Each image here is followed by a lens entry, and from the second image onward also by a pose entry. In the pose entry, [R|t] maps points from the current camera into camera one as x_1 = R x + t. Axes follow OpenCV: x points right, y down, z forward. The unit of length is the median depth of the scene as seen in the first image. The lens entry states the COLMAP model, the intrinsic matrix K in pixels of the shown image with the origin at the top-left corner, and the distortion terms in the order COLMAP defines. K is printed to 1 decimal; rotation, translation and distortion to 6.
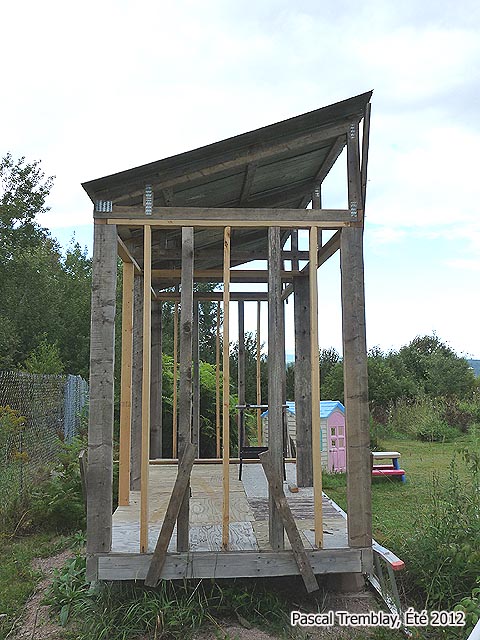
lens RADIAL K [[513.0, 0, 238.3], [0, 513.0, 322.5], [0, 0, 1]] dist [-0.024005, -0.007096]
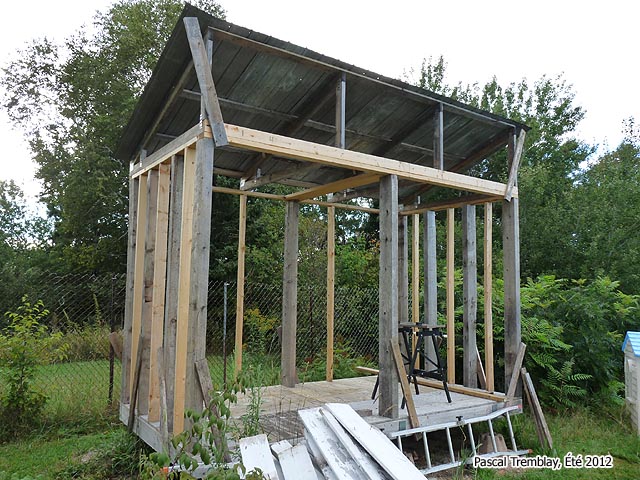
lens RADIAL K [[513.0, 0, 319.0], [0, 513.0, 238.3], [0, 0, 1]] dist [-0.024005, -0.007096]
pose [[0.521417, -0.067342, -0.850641, 1.200993], [0.056802, 0.997409, -0.044144, 0.073613], [0.851410, -0.025301, 0.523891, 0.662757]]
